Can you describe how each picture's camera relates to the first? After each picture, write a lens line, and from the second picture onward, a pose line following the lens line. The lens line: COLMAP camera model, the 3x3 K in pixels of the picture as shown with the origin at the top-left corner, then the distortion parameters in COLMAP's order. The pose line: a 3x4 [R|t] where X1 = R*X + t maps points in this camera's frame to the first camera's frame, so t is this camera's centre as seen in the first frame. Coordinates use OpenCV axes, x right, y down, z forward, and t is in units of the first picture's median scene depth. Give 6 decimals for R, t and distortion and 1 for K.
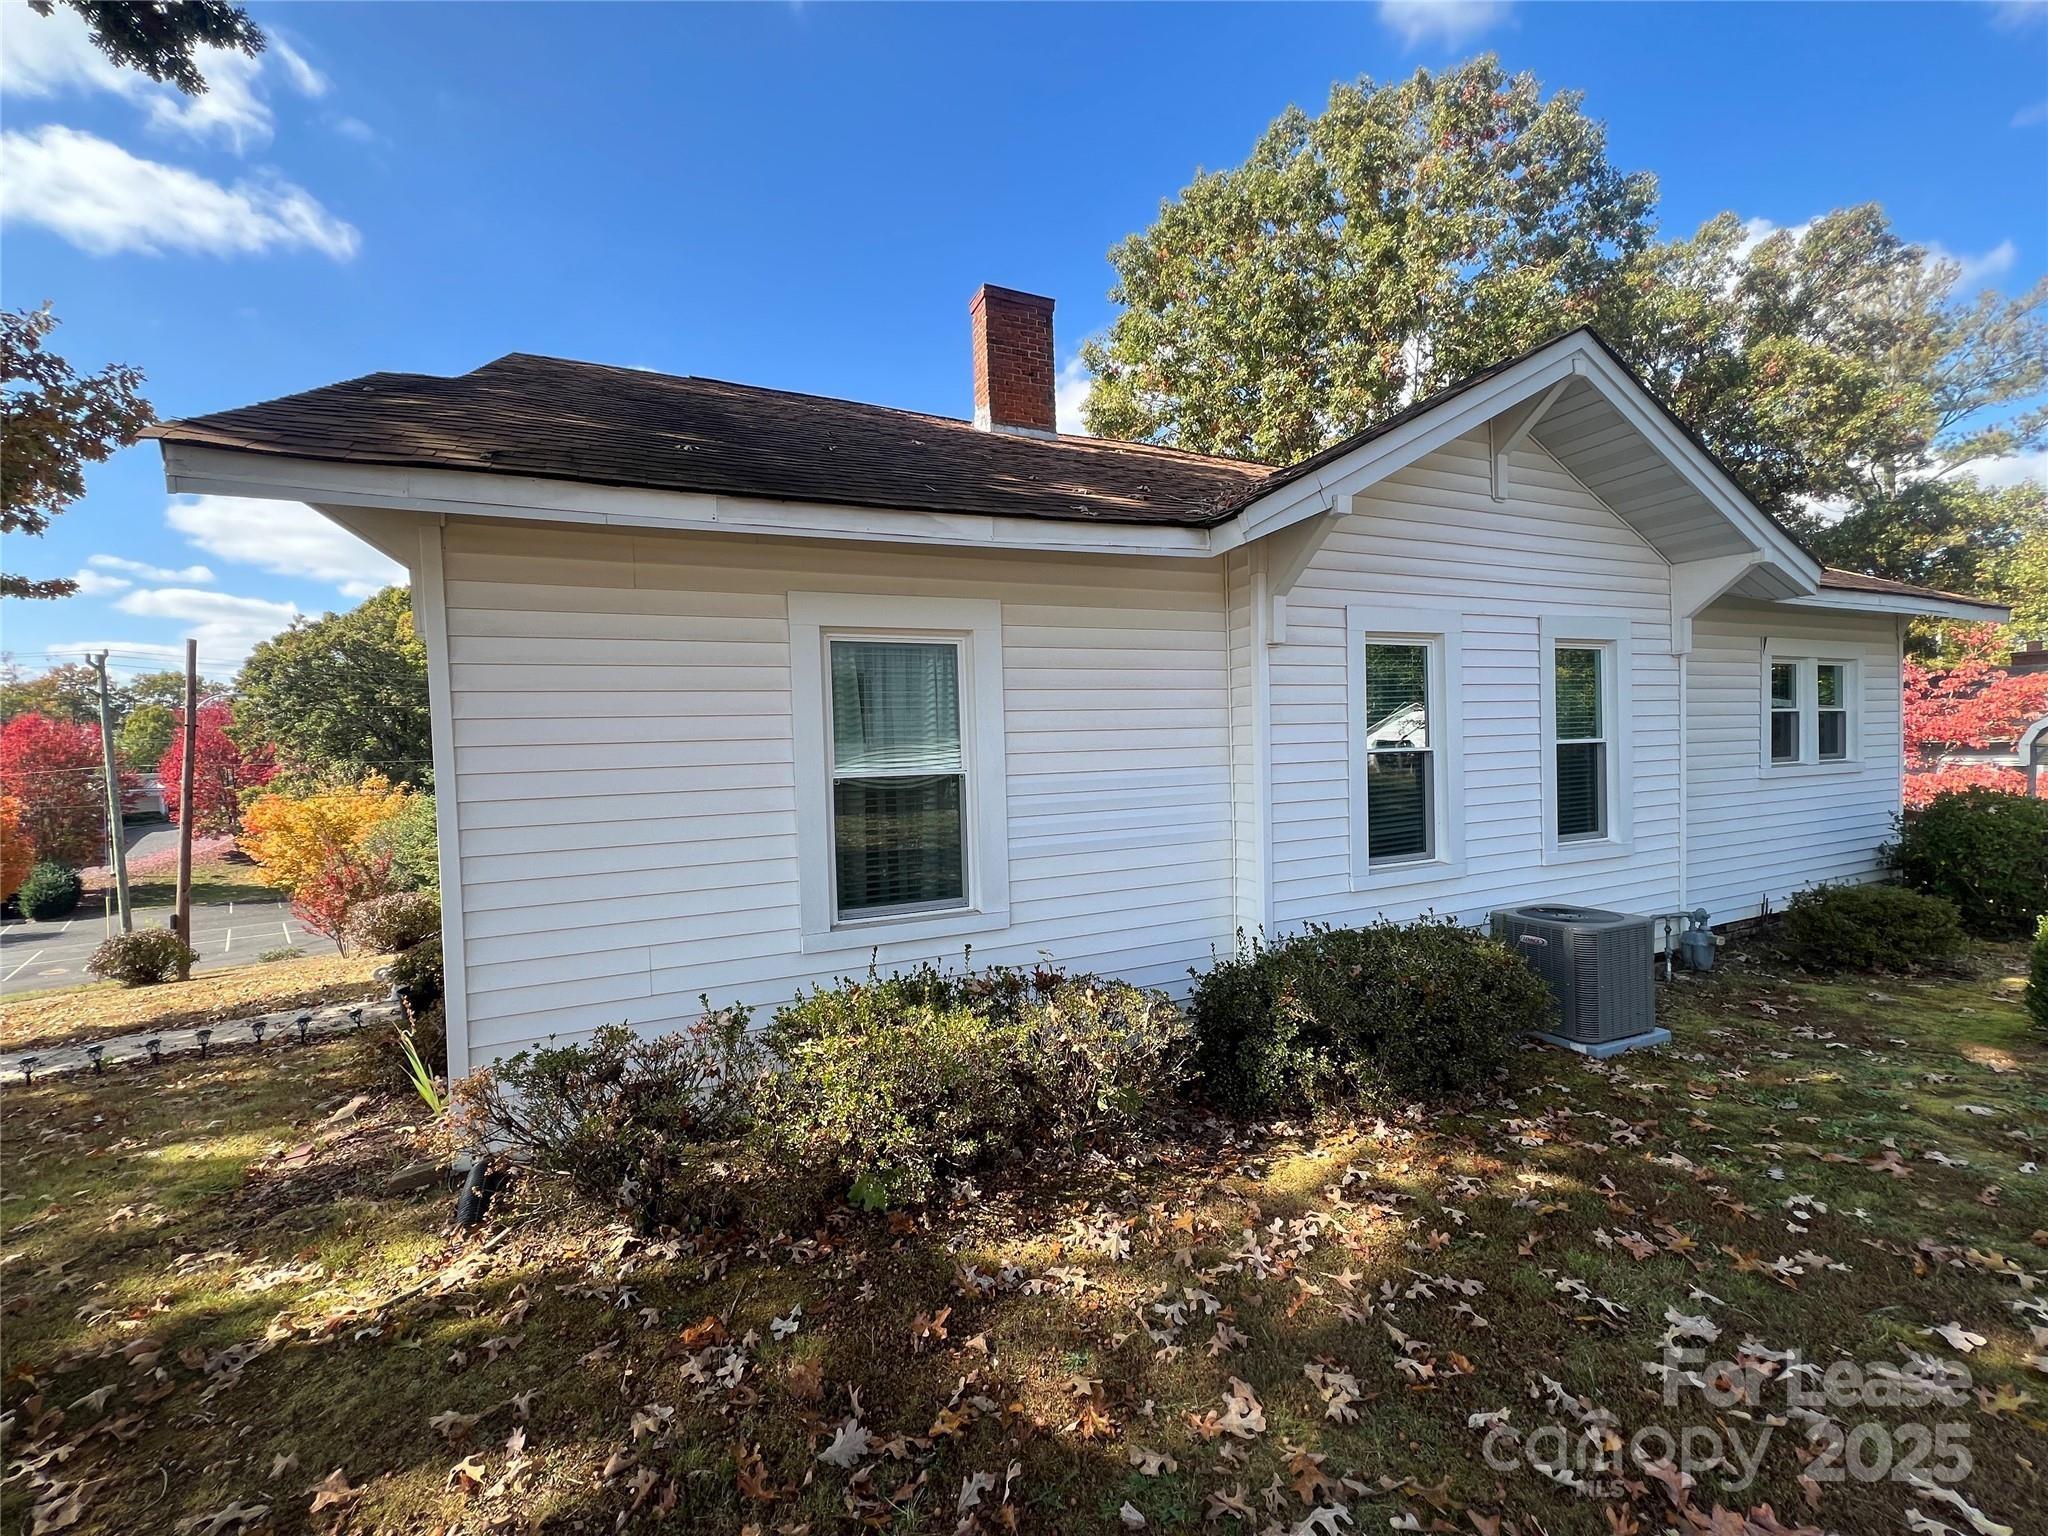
lens RADIAL K [[807.4, 0, 1024.0], [0, 807.4, 768.0], [0, 0, 1]] dist [0.000123, -0.000086]
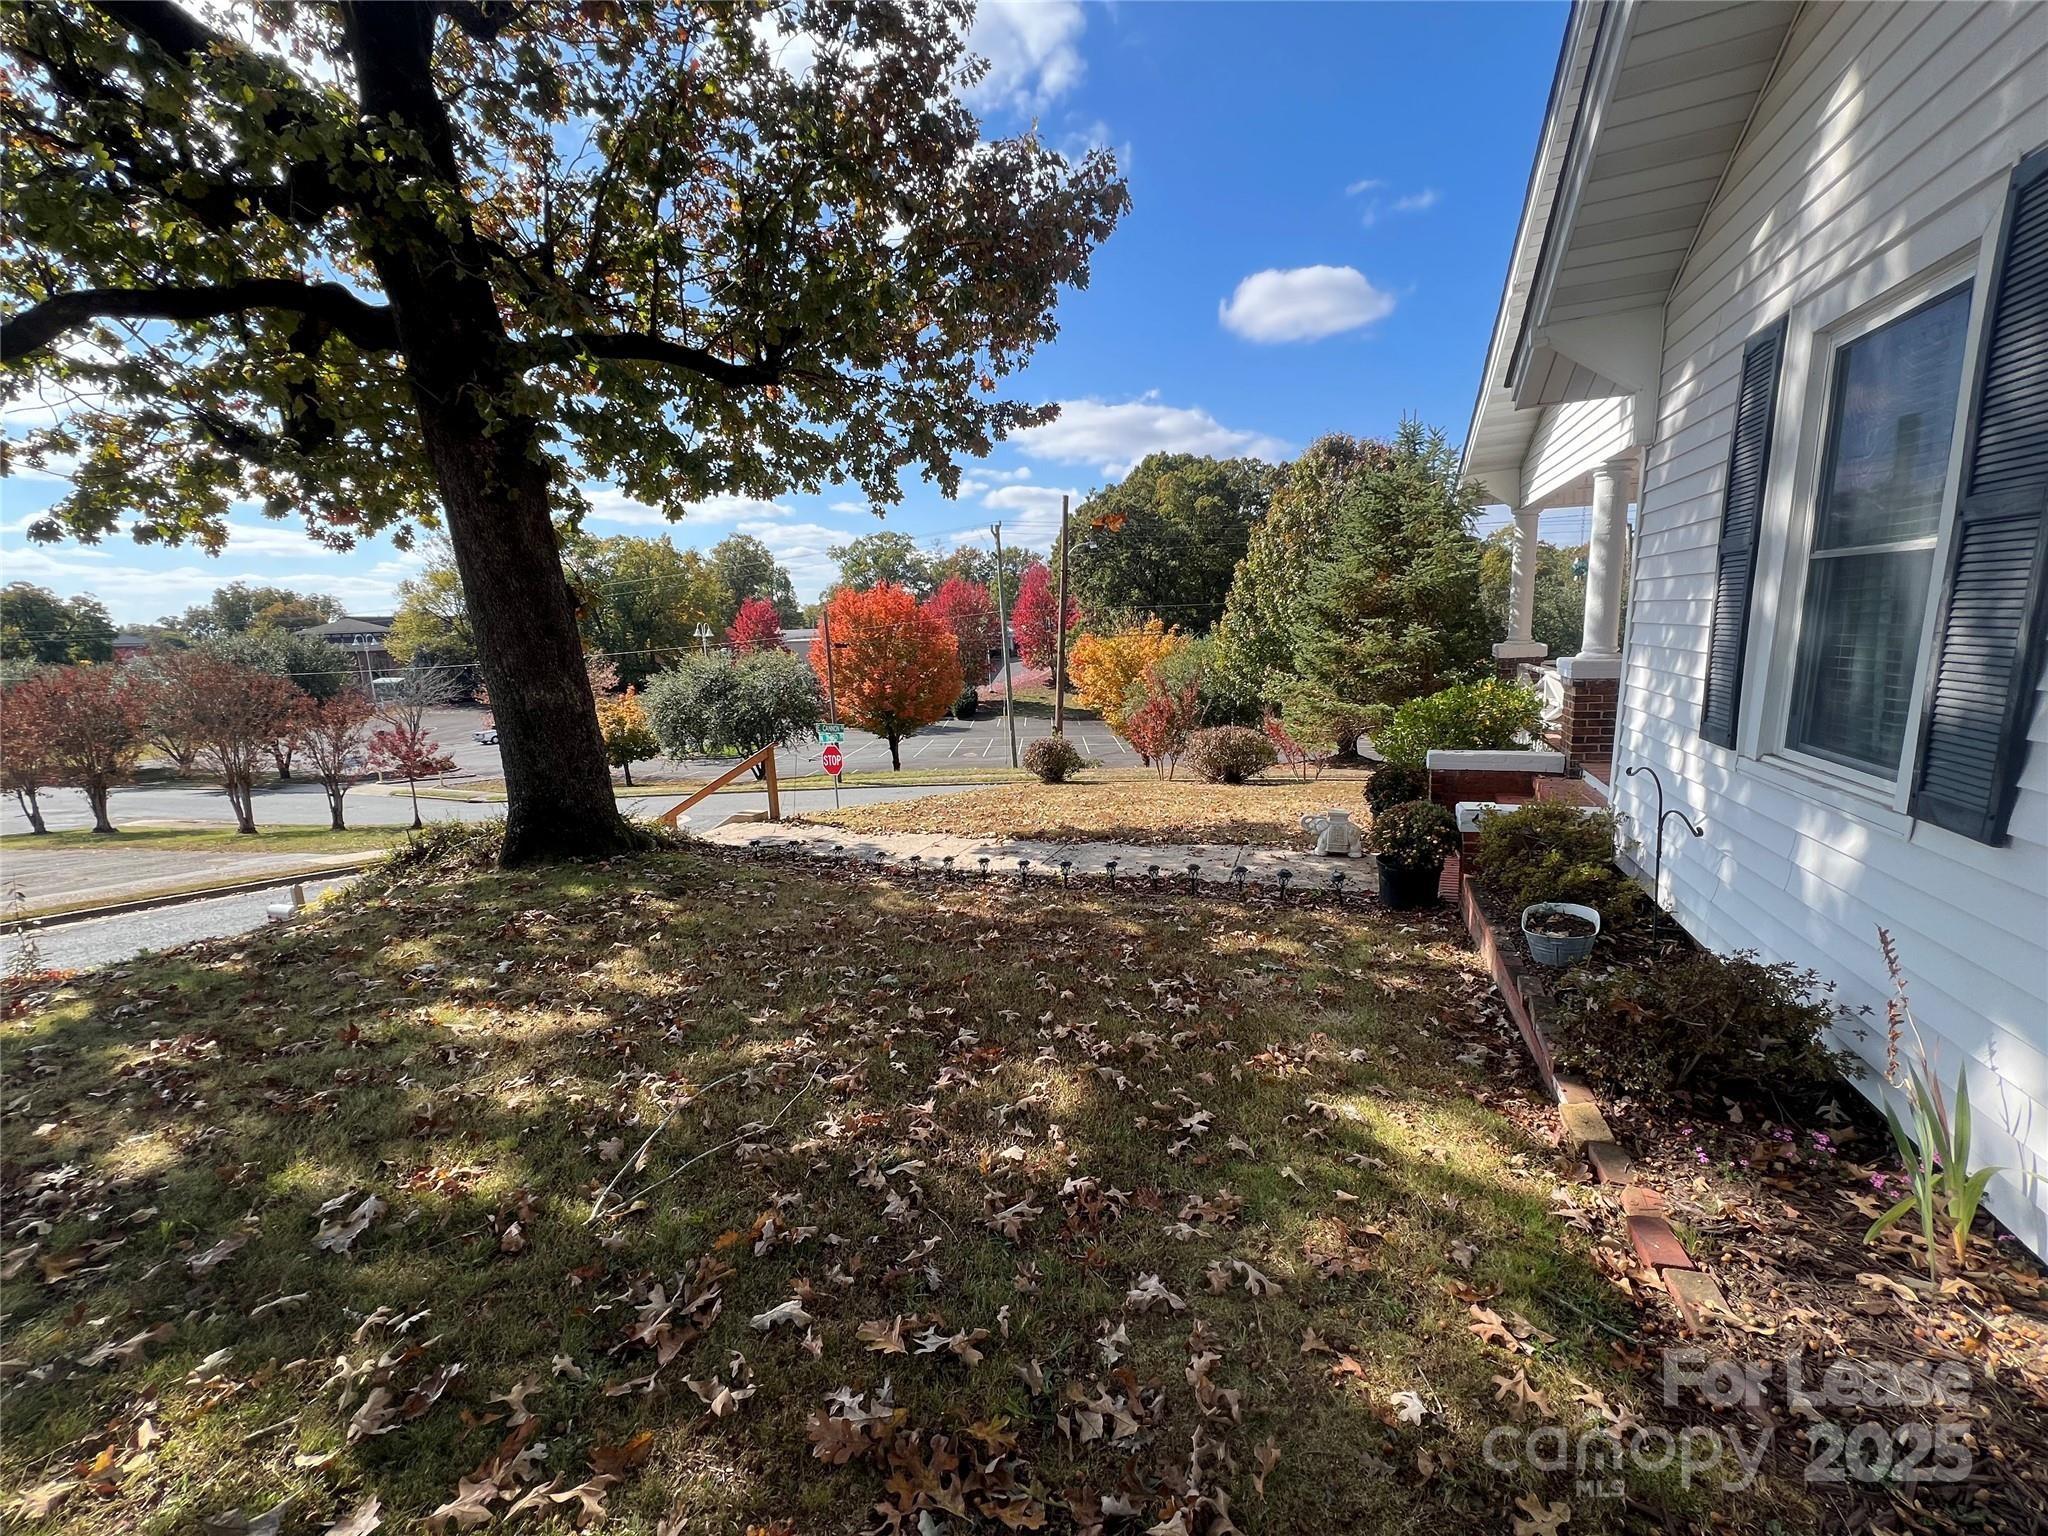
lens RADIAL K [[807.4, 0, 1024.0], [0, 807.4, 768.0], [0, 0, 1]] dist [0.000123, -0.000086]
pose [[0.702655, 0.127197, -0.700069, -0.112822], [0.002049, 0.983526, 0.180754, 0.010857], [0.711528, -0.128442, 0.690819, 0.052617]]
